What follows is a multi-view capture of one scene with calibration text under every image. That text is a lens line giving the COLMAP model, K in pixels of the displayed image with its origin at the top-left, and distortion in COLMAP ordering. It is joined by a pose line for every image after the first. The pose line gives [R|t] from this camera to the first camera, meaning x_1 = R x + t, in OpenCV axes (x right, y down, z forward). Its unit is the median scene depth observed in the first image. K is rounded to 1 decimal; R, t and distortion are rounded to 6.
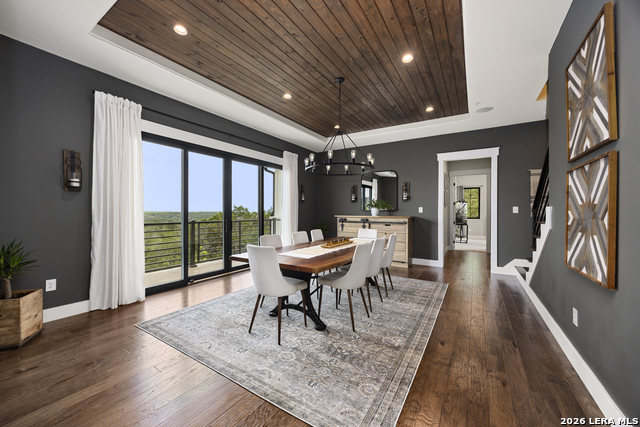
lens RADIAL K [[248.2, 0, 317.3], [0, 248.2, 212.2], [0, 0, 1]] dist [-0.000728, -0.000083]
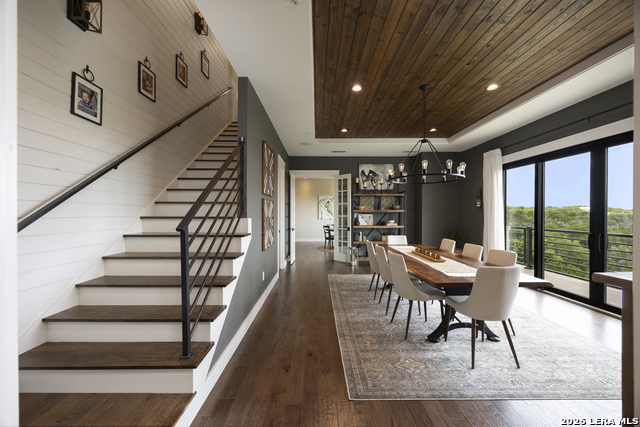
lens RADIAL K [[244.1, 0, 317.9], [0, 244.1, 212.8], [0, 0, 1]] dist [0.001086, 0.000125]
pose [[-0.842232, -0.003681, -0.539103, 0.965865], [-0.004069, 0.999992, -0.000471, -0.035528], [0.539100, 0.001797, -0.842240, 1.595574]]
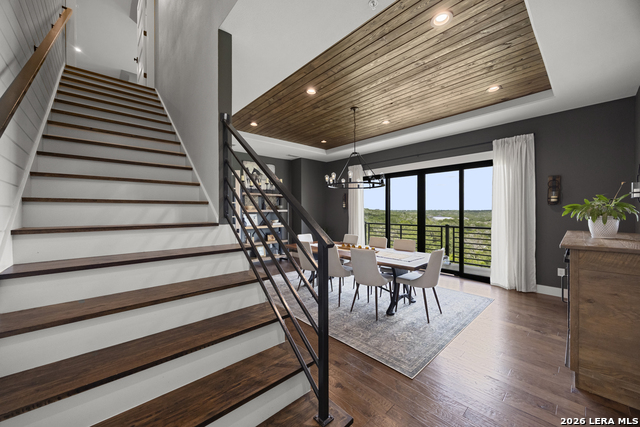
lens RADIAL K [[244.1, 0, 317.9], [0, 244.1, 212.8], [0, 0, 1]] dist [0.001086, 0.000125]
pose [[-0.265805, 0.008320, -0.963991, 1.256173], [0.002611, 0.999965, 0.007911, -0.051994], [0.964023, -0.000414, -0.265817, 1.145997]]
